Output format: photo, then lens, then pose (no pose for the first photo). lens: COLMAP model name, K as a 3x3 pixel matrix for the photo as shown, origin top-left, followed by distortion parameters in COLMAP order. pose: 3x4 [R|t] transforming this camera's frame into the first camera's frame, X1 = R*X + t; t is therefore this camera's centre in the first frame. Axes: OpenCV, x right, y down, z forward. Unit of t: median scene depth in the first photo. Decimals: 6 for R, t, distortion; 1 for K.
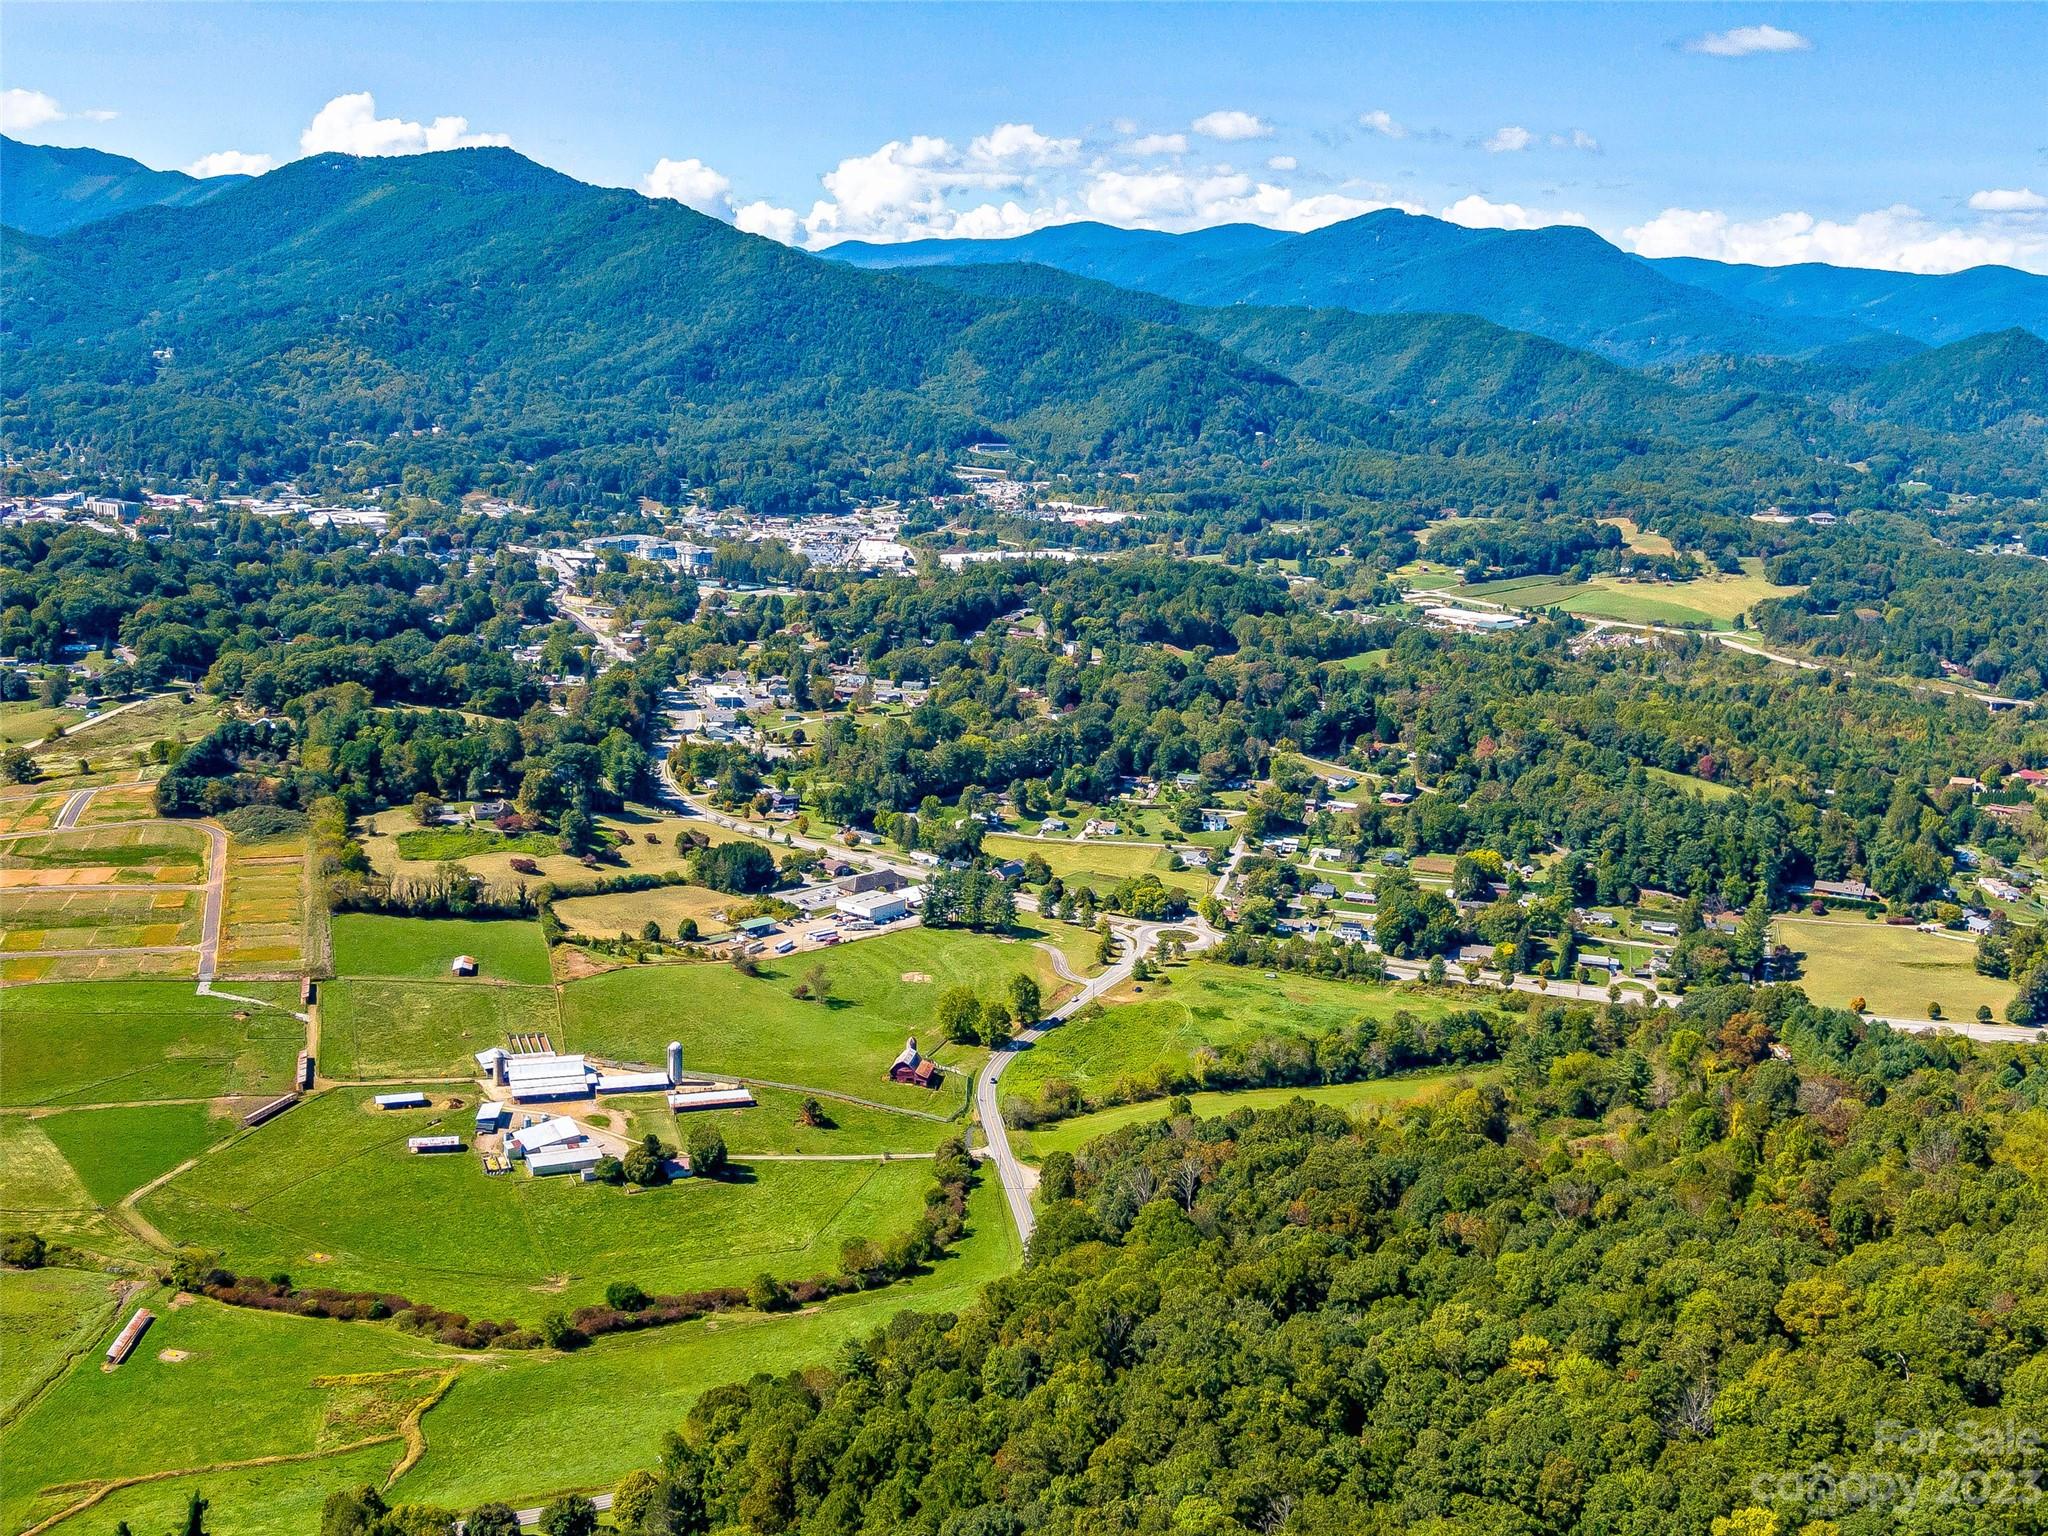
lens RADIAL K [[2318.6, 0, 1025.0], [0, 2318.6, 765.6], [0, 0, 1]] dist [-0.016768, 0.000000]
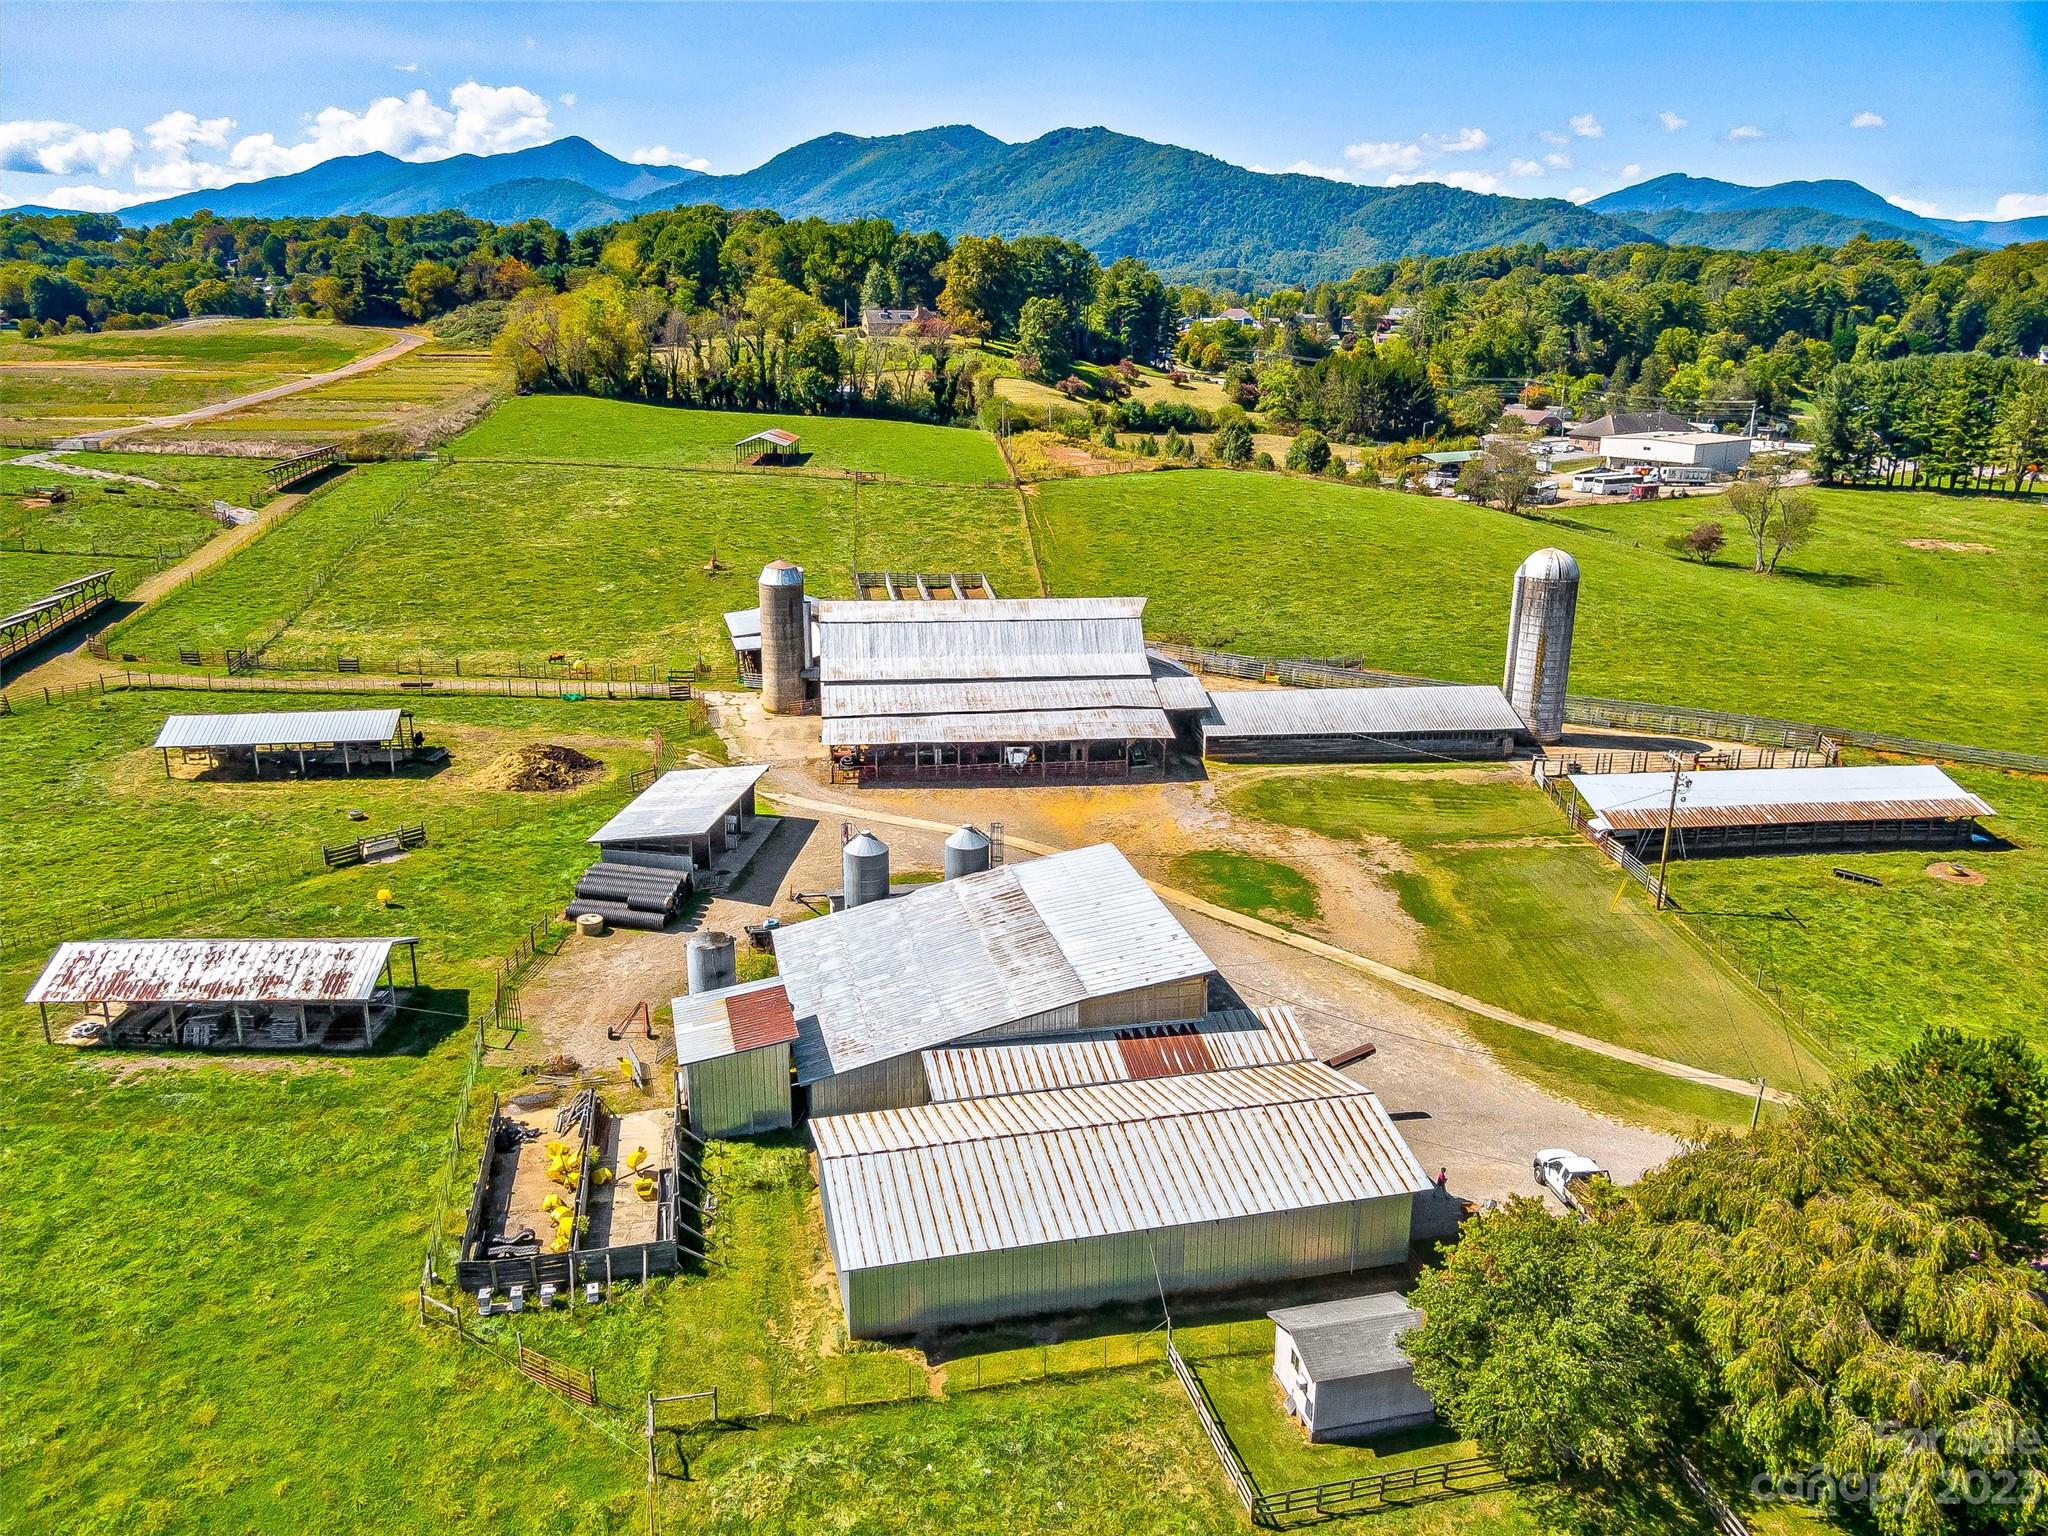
lens RADIAL K [[1566.5, 0, 1020.3], [0, 1566.5, 770.9], [0, 0, 1]] dist [0.004255, -0.008878]
pose [[0.982847, 0.035355, -0.181004, -0.175487], [-0.021236, 0.996620, 0.079353, 0.131544], [0.183198, -0.074147, 0.980276, 0.852684]]
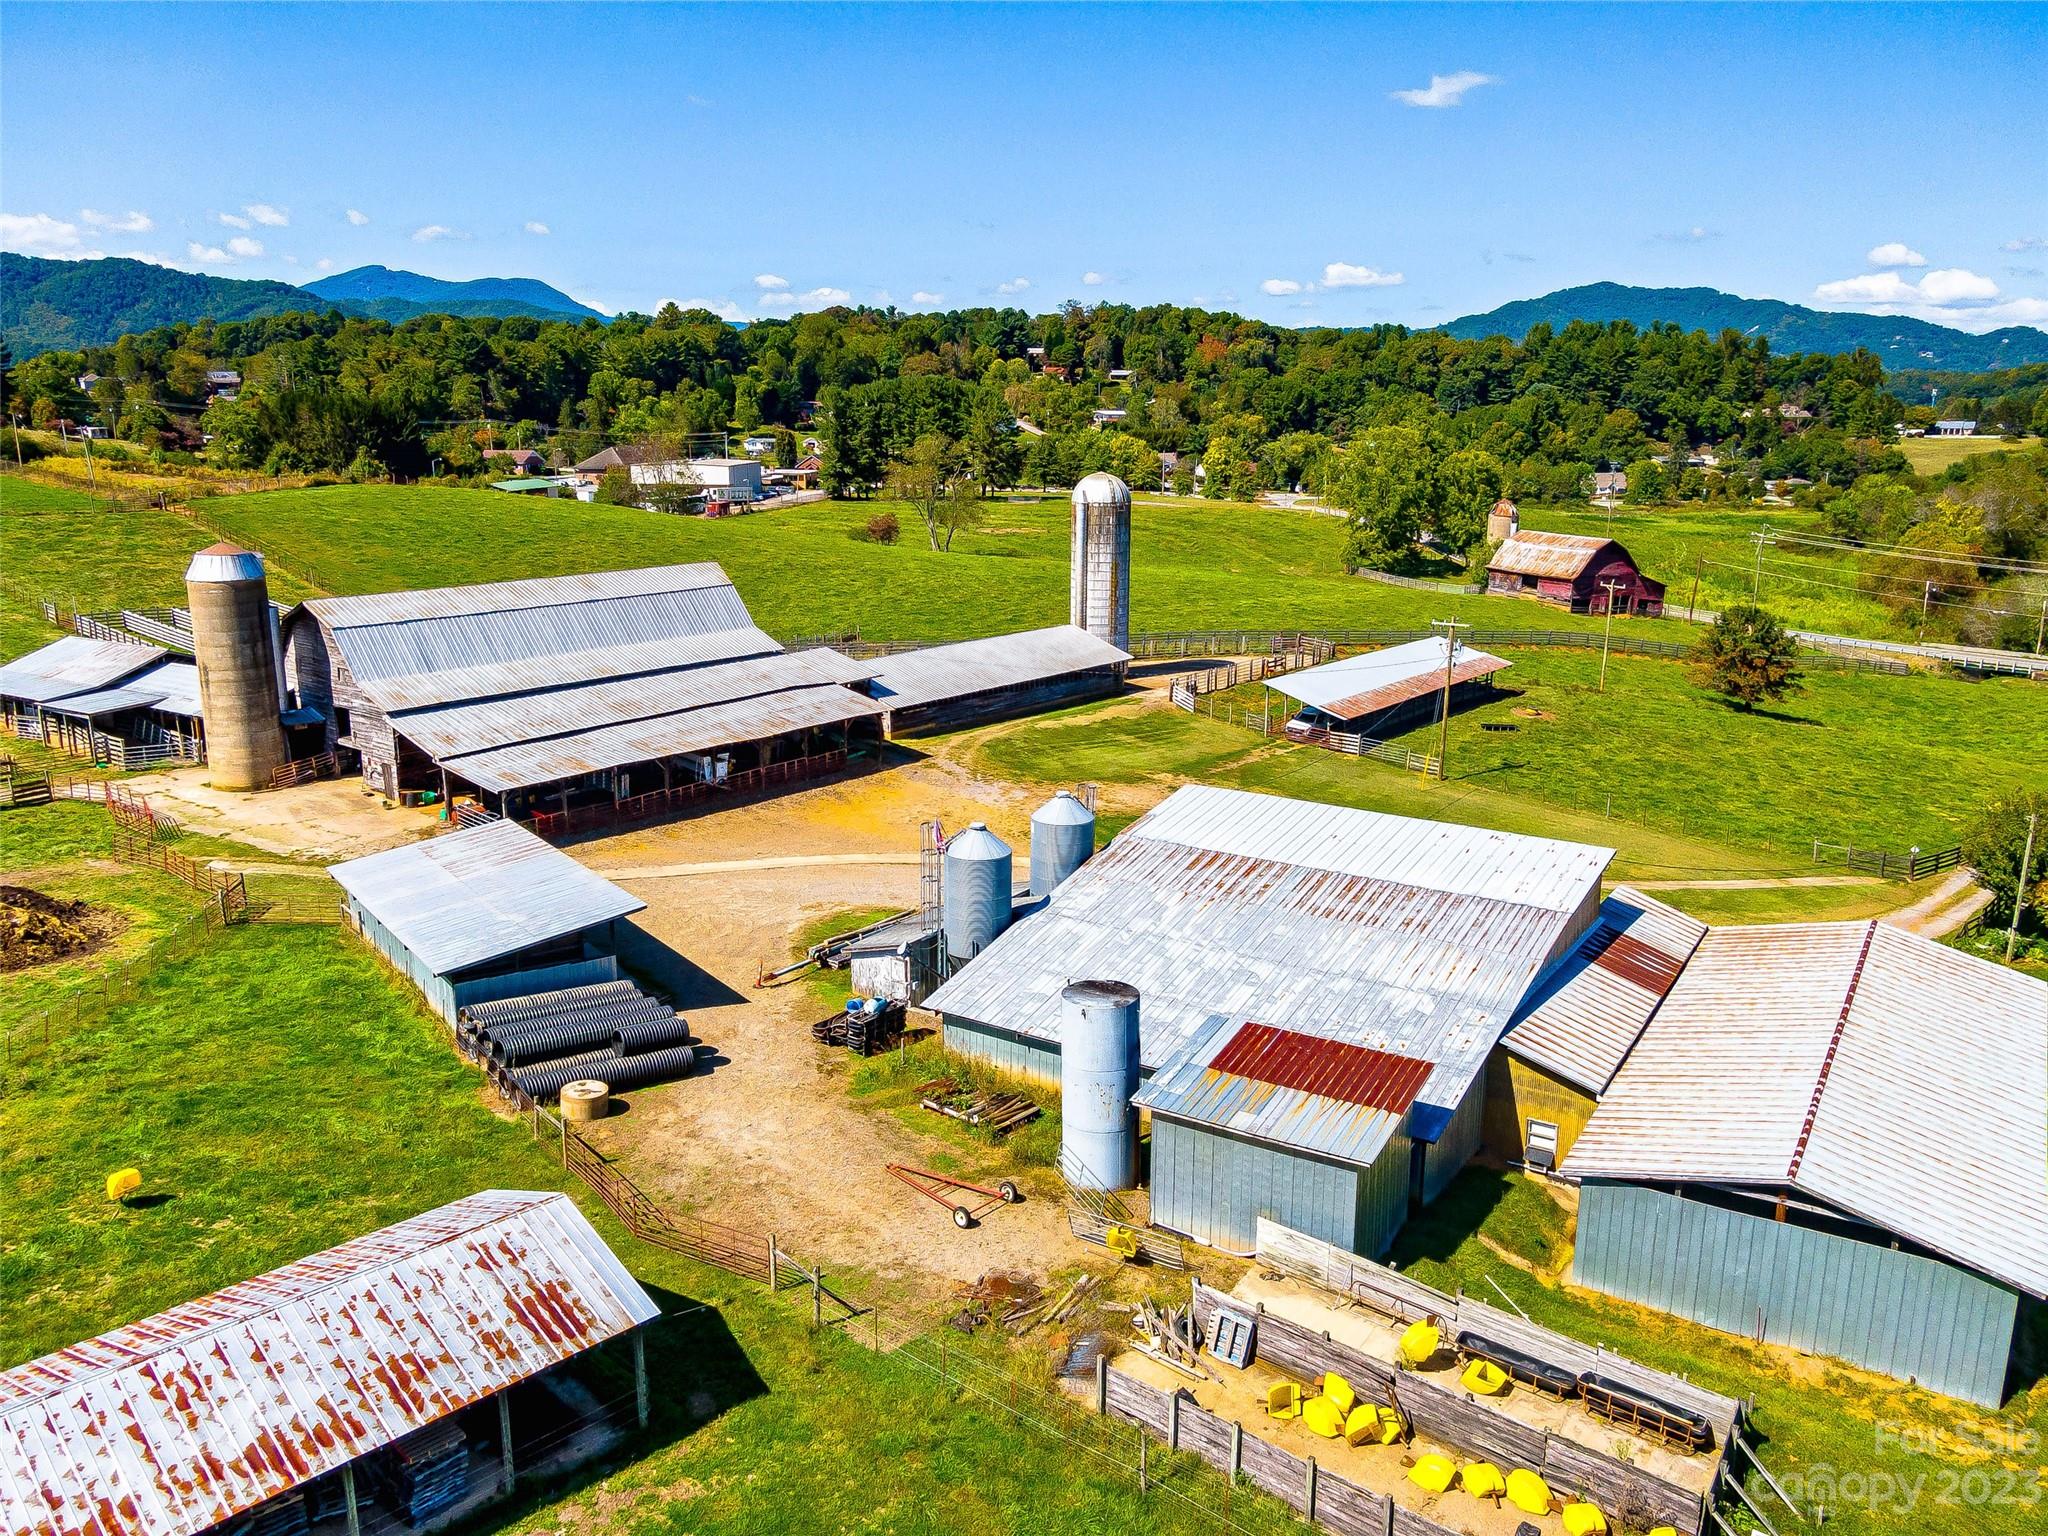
lens RADIAL K [[1566.5, 0, 1019.3], [0, 1566.5, 766.1], [0, 0, 1]] dist [0.004255, -0.008878]
pose [[0.839503, -0.146333, 0.523279, -0.241263], [0.132403, 0.989116, 0.064186, 0.137656], [-0.526976, 0.015400, 0.849741, 0.895668]]
